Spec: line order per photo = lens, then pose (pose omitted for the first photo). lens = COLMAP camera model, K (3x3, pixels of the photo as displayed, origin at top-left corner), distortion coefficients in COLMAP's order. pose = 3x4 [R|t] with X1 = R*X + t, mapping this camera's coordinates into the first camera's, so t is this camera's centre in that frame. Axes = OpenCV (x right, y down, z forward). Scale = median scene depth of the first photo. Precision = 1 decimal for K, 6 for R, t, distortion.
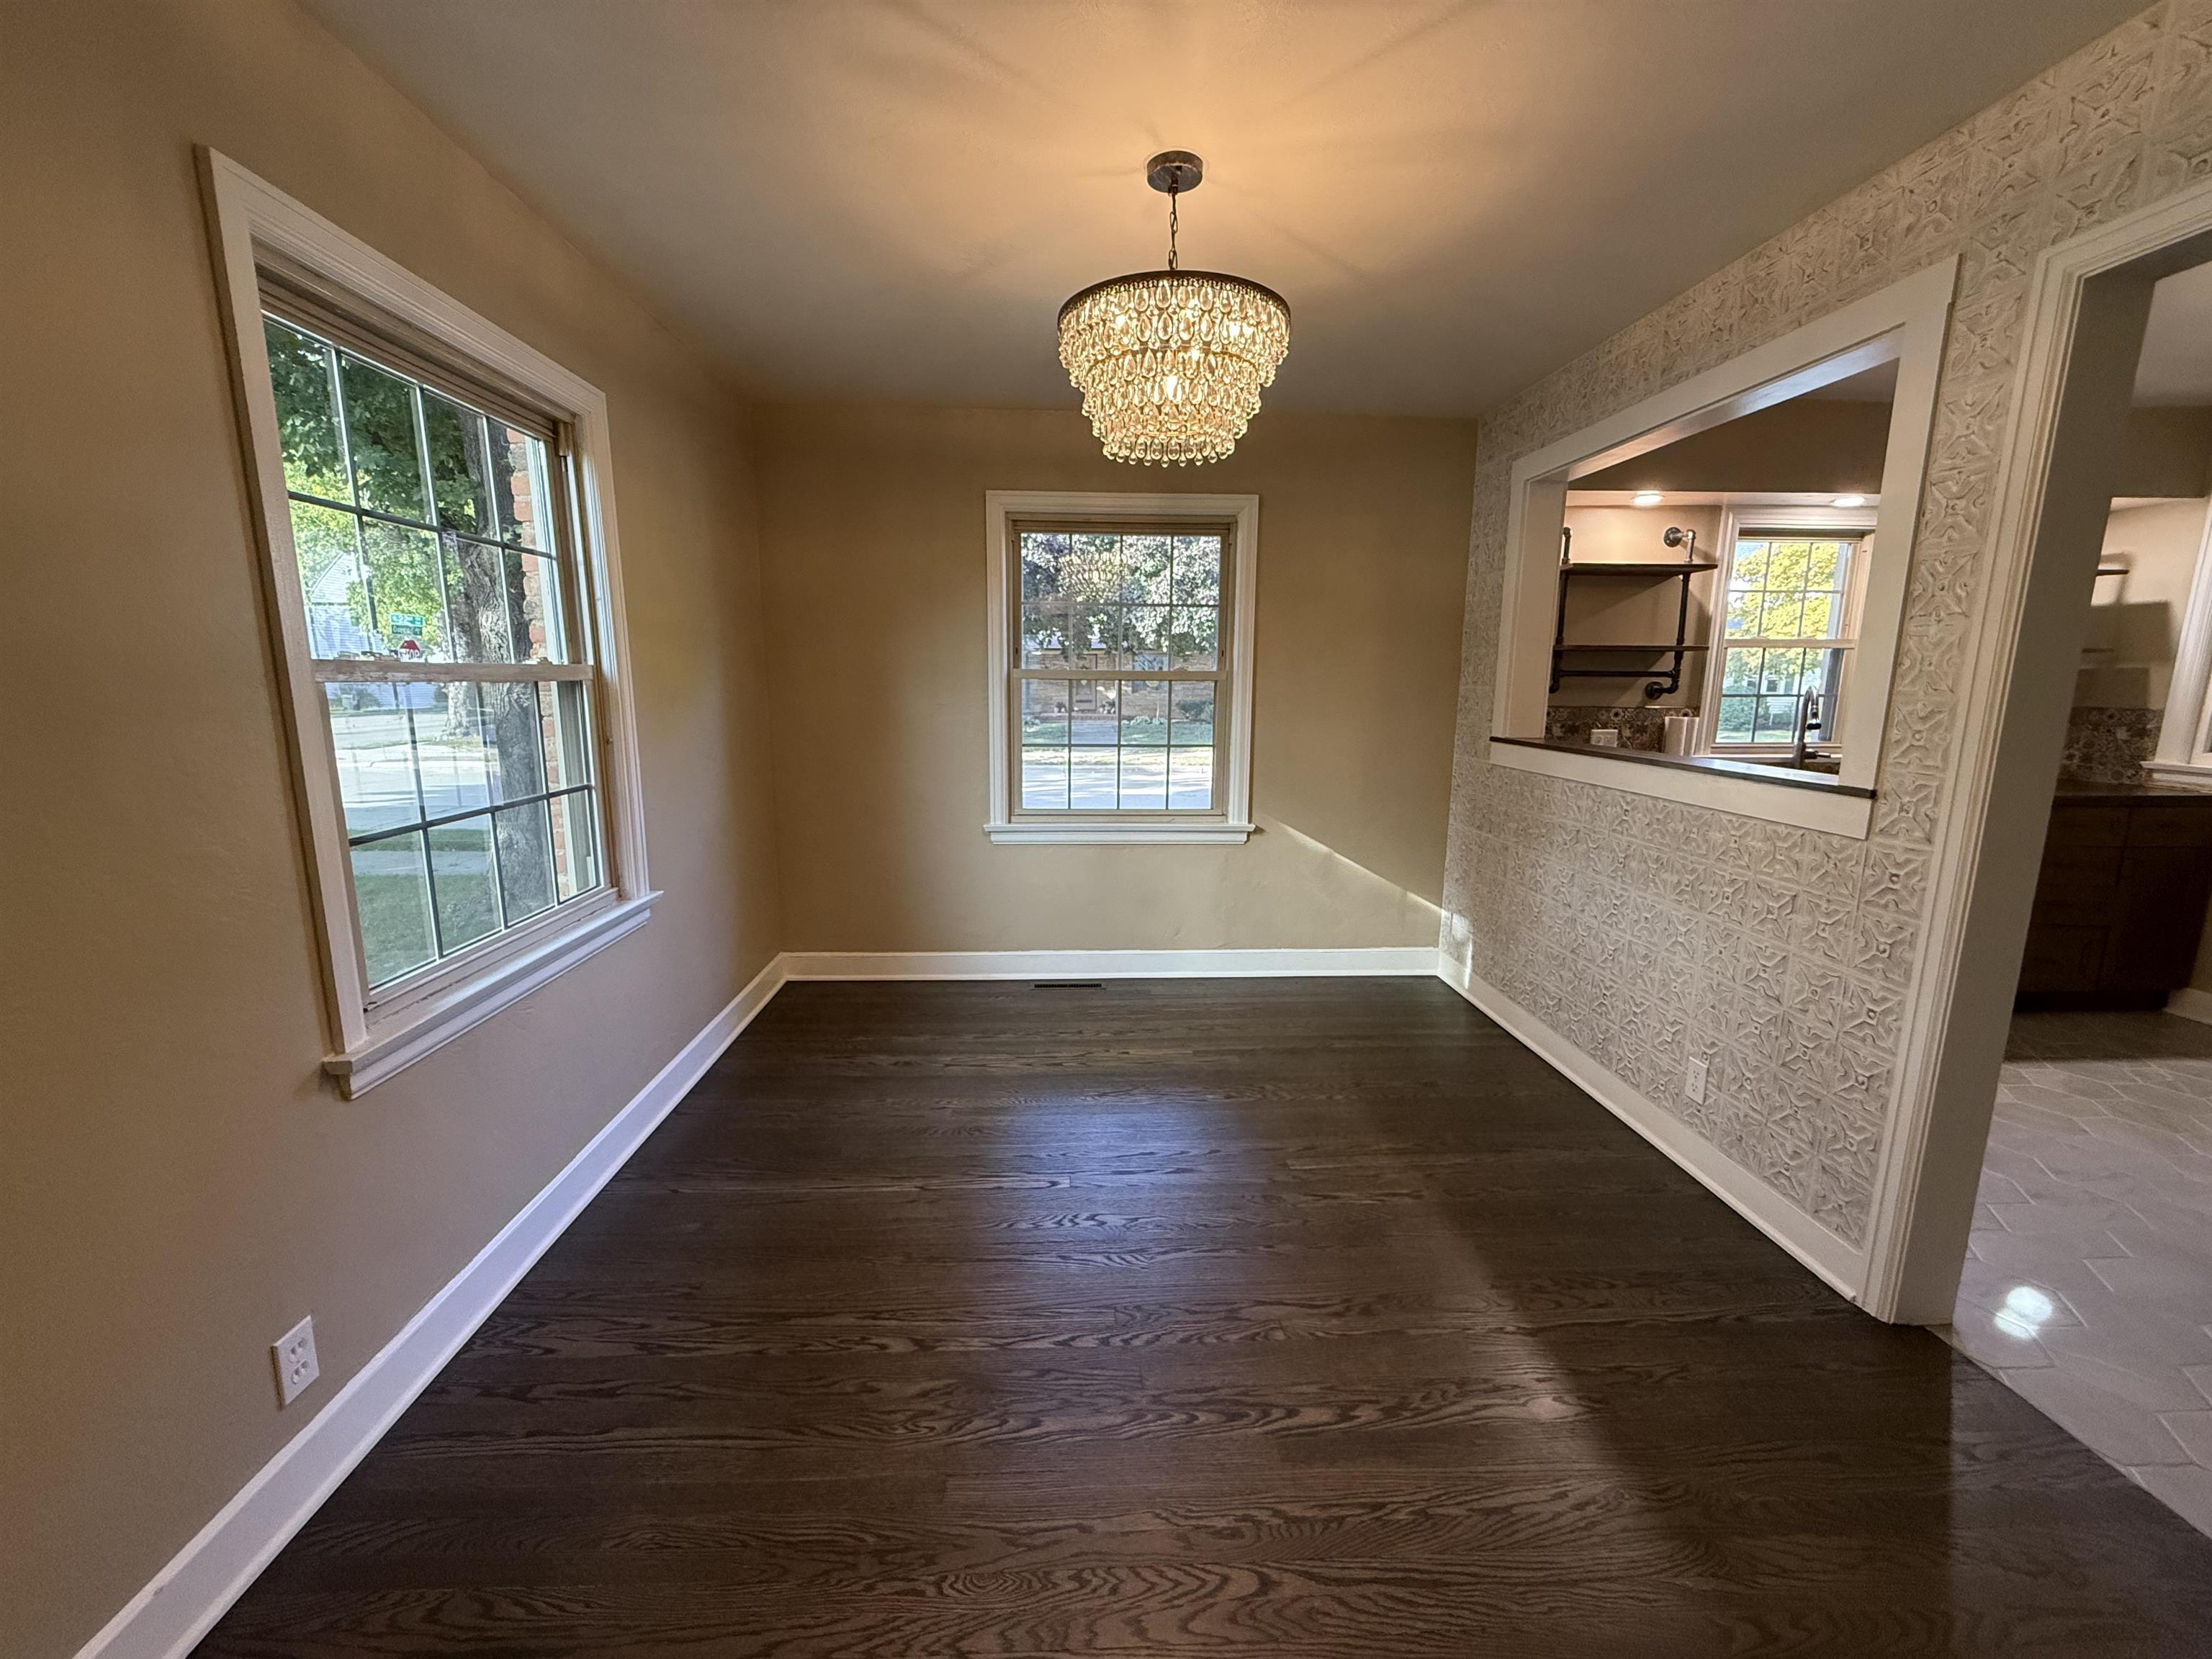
lens RADIAL K [[879.9, 0, 1090.0], [0, 879.9, 828.5], [0, 0, 1]] dist [-0.001825, -0.000182]
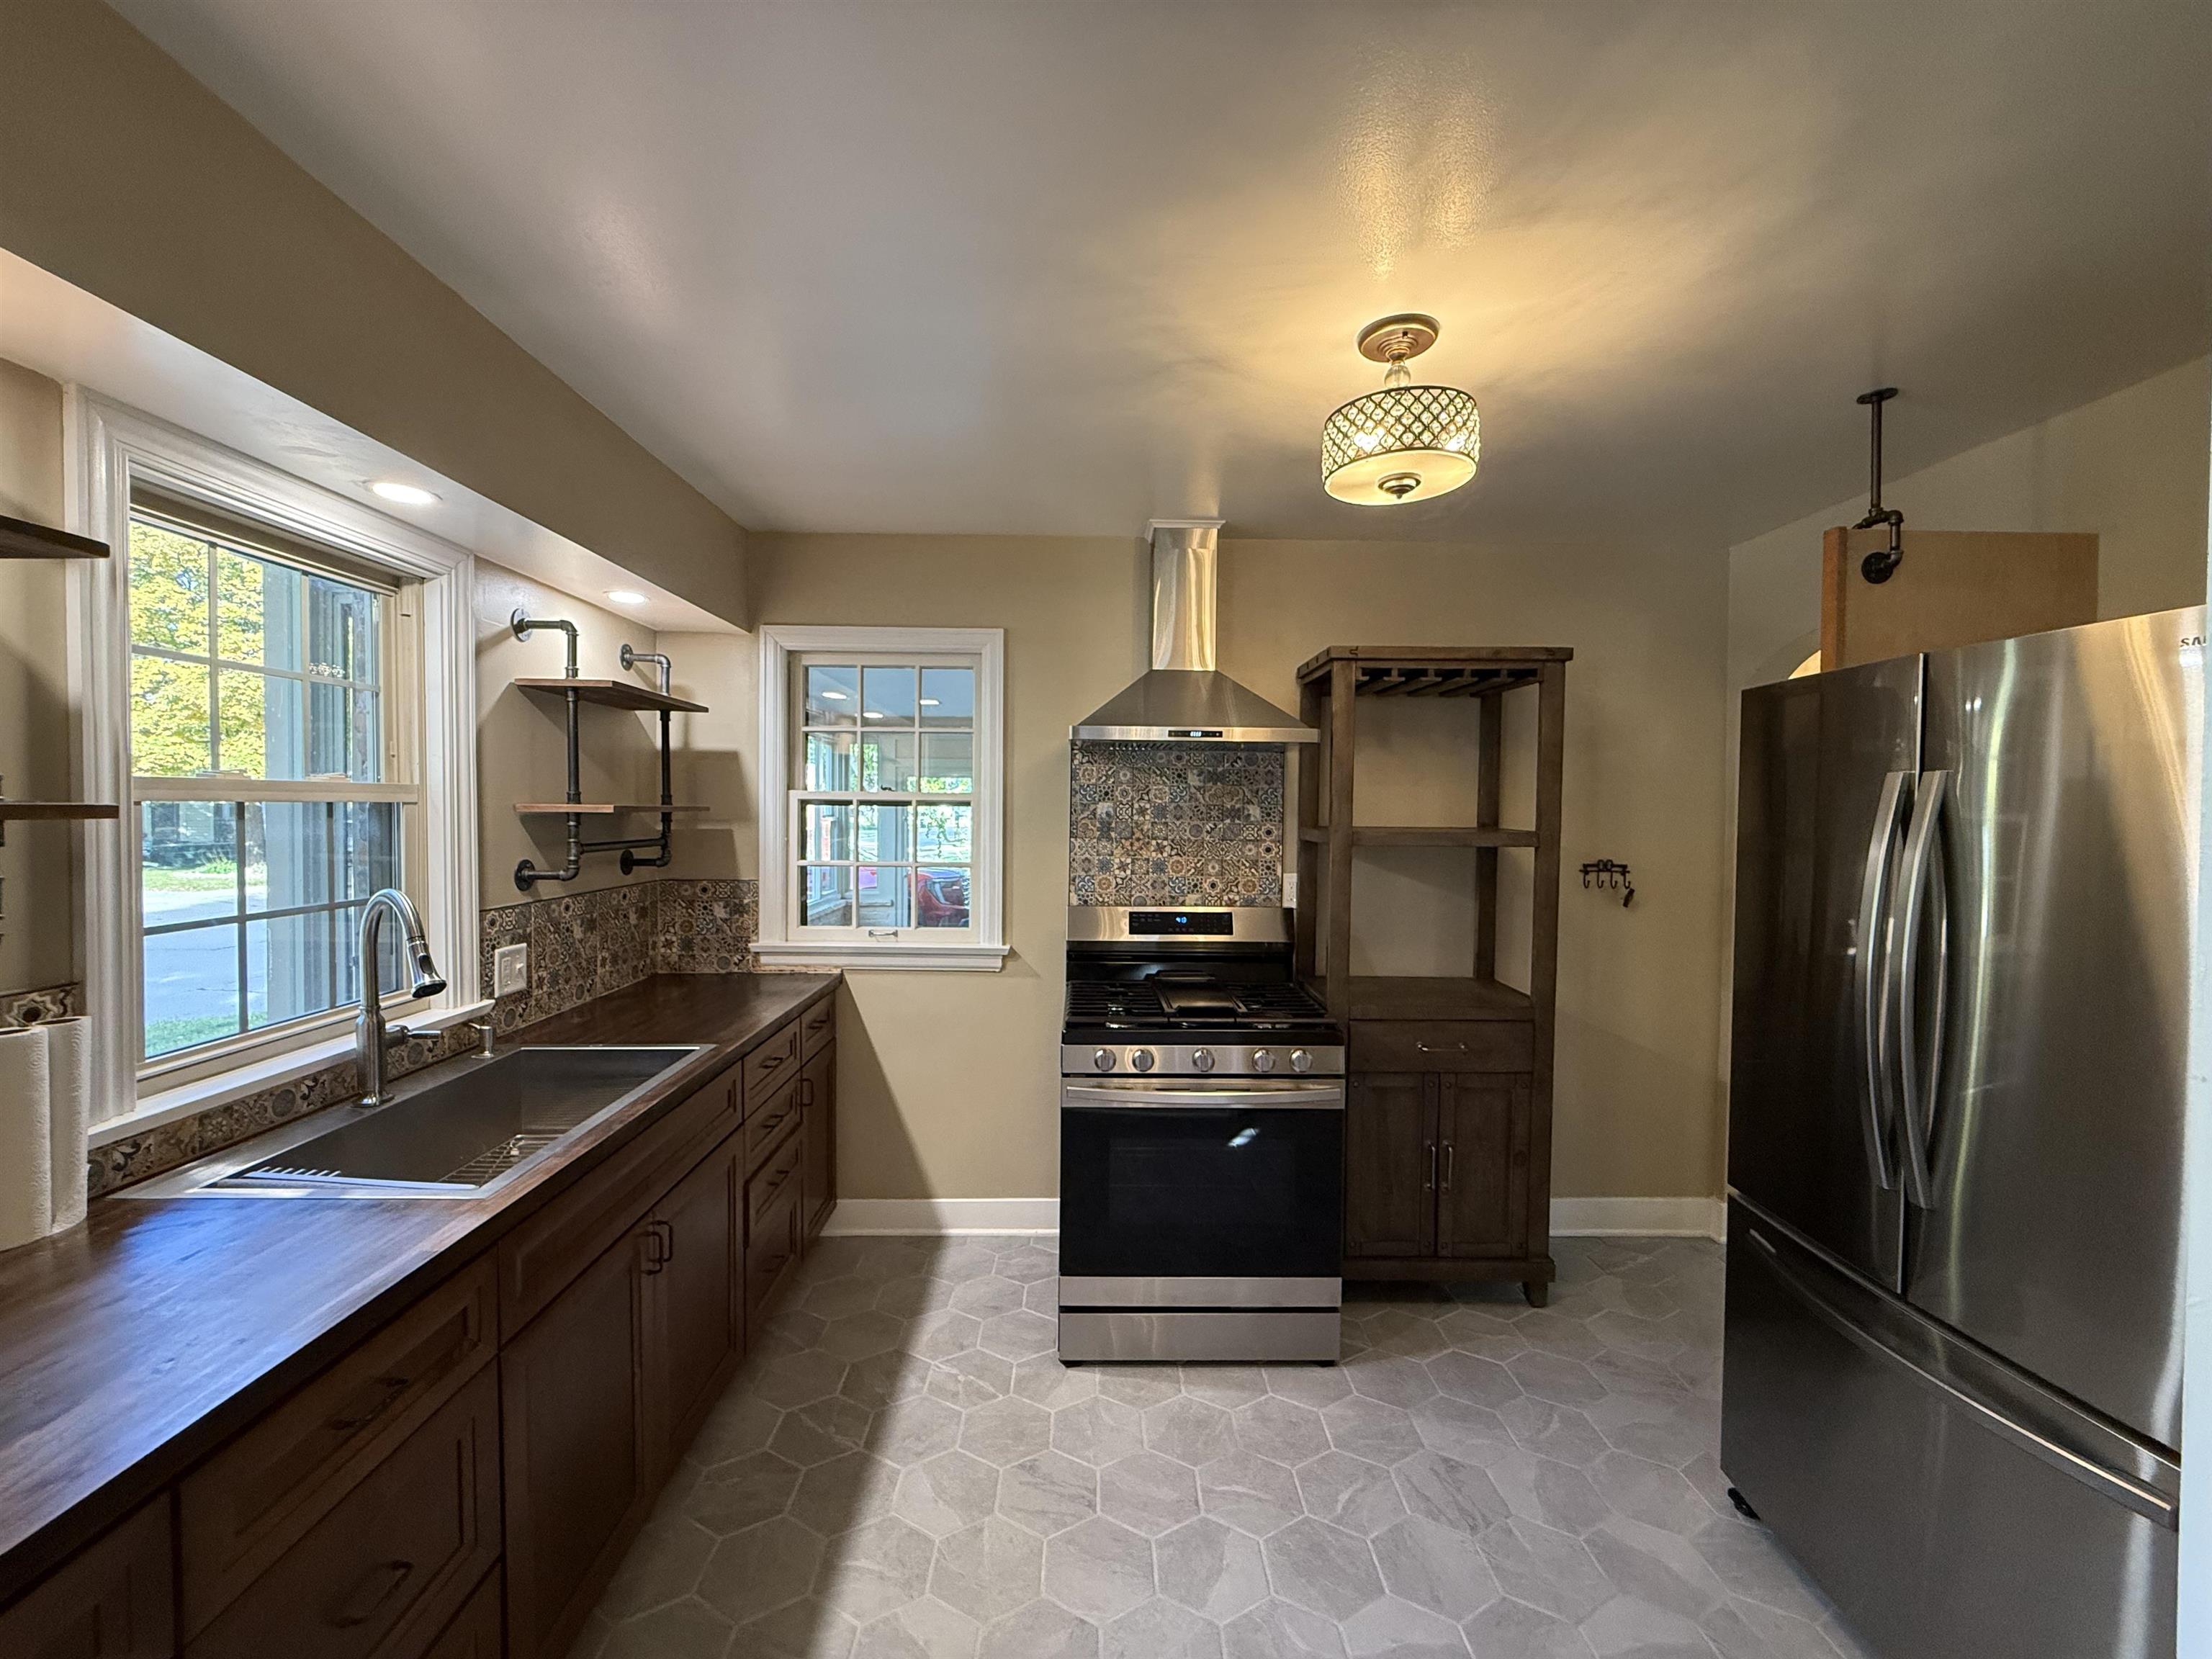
lens RADIAL K [[885.1, 0, 1097.3], [0, 885.1, 828.9], [0, 0, 1]] dist [0.000609, 0.000382]
pose [[0.026630, -0.028514, 0.999239, 0.573271], [0.161782, 0.986539, 0.023840, -0.214636], [-0.986467, 0.161024, 0.030884, 0.927072]]
